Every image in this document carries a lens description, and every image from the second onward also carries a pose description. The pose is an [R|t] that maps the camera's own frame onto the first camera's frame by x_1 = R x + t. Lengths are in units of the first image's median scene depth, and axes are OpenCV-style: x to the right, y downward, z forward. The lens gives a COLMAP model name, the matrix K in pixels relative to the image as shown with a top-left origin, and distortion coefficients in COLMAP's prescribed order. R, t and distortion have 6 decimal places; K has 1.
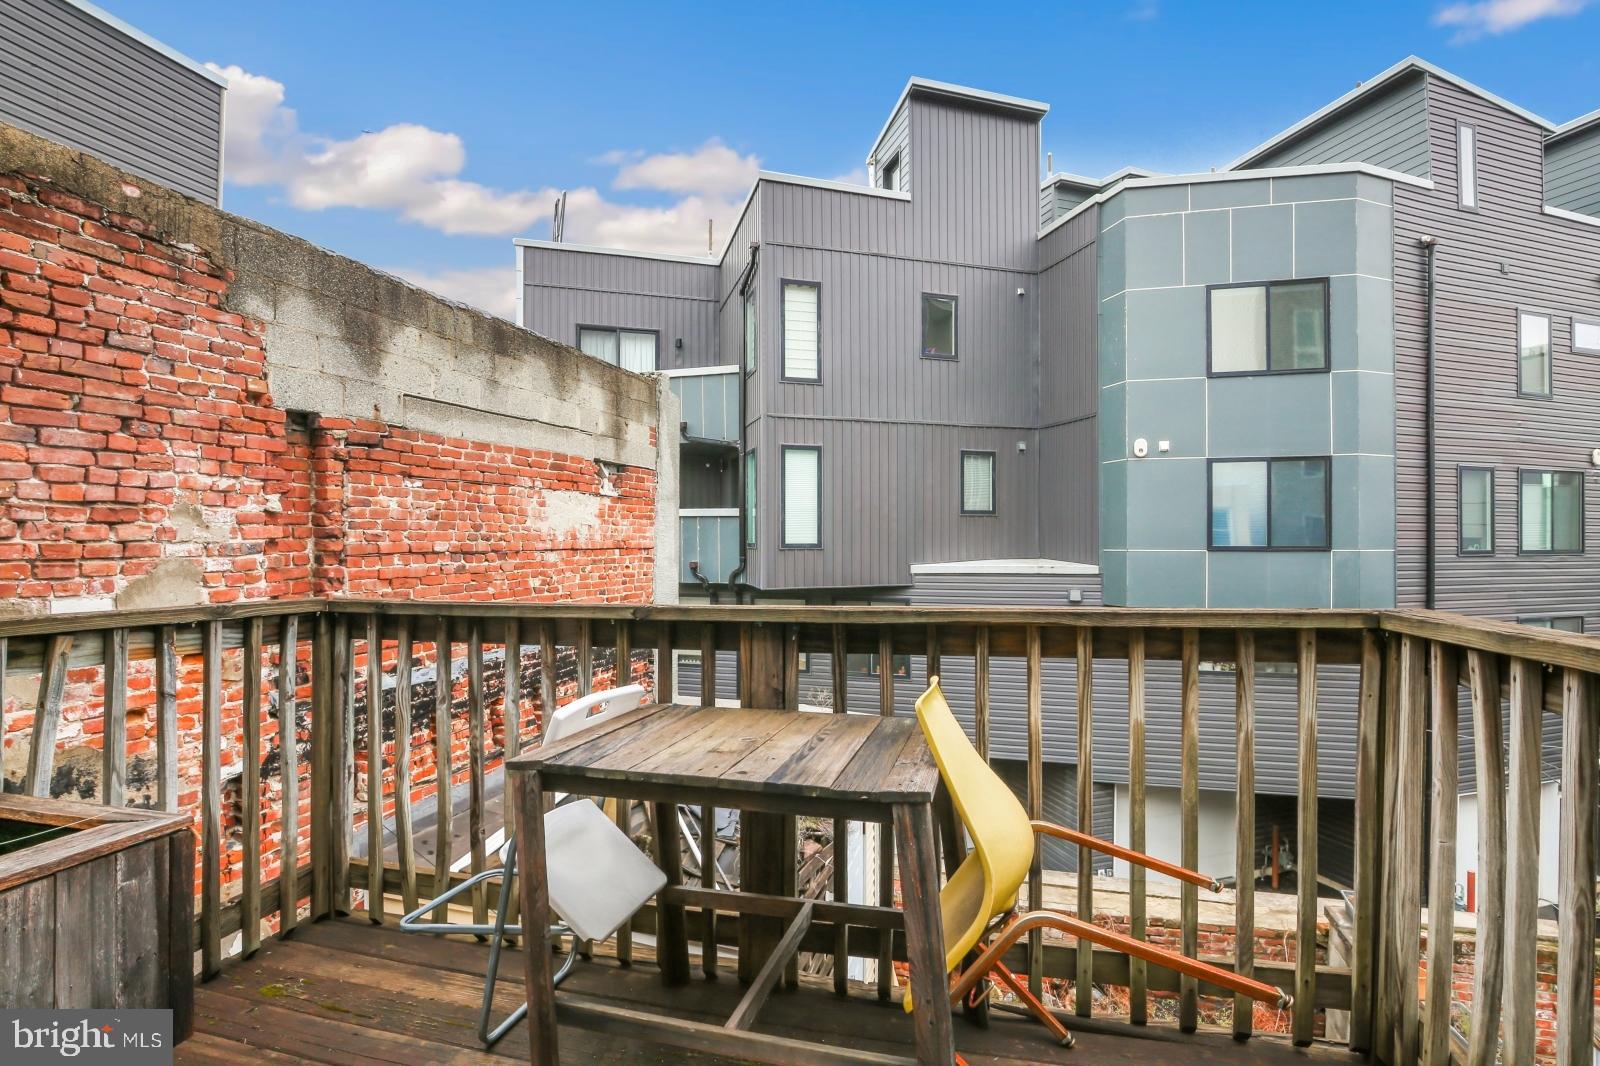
lens RADIAL K [[798.9, 0, 800.2], [0, 798.9, 556.0], [0, 0, 1]] dist [-0.031090, 0.010759]
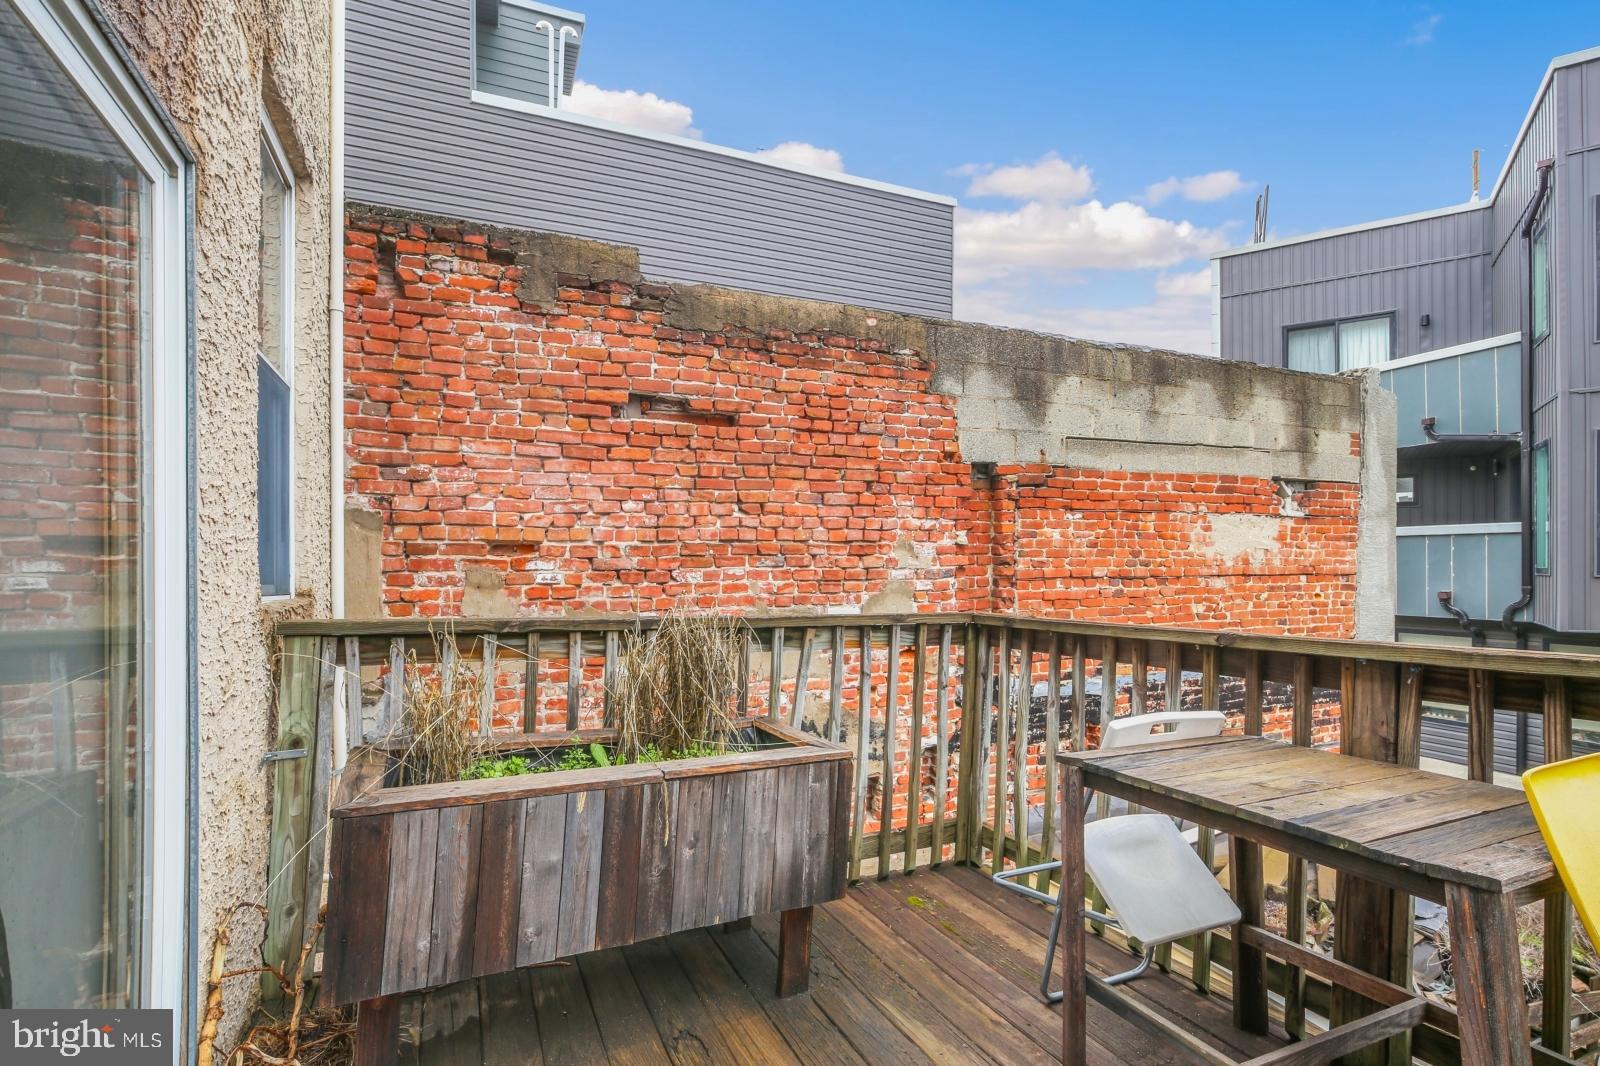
lens RADIAL K [[788.3, 0, 800.2], [0, 788.3, 569.8], [0, 0, 1]] dist [0.031603, -0.000951]
pose [[0.653871, -0.000827, -0.756605, 0.116371], [-0.009865, 0.999905, -0.009617, -0.000310], [0.756542, 0.013752, 0.653801, -0.025435]]
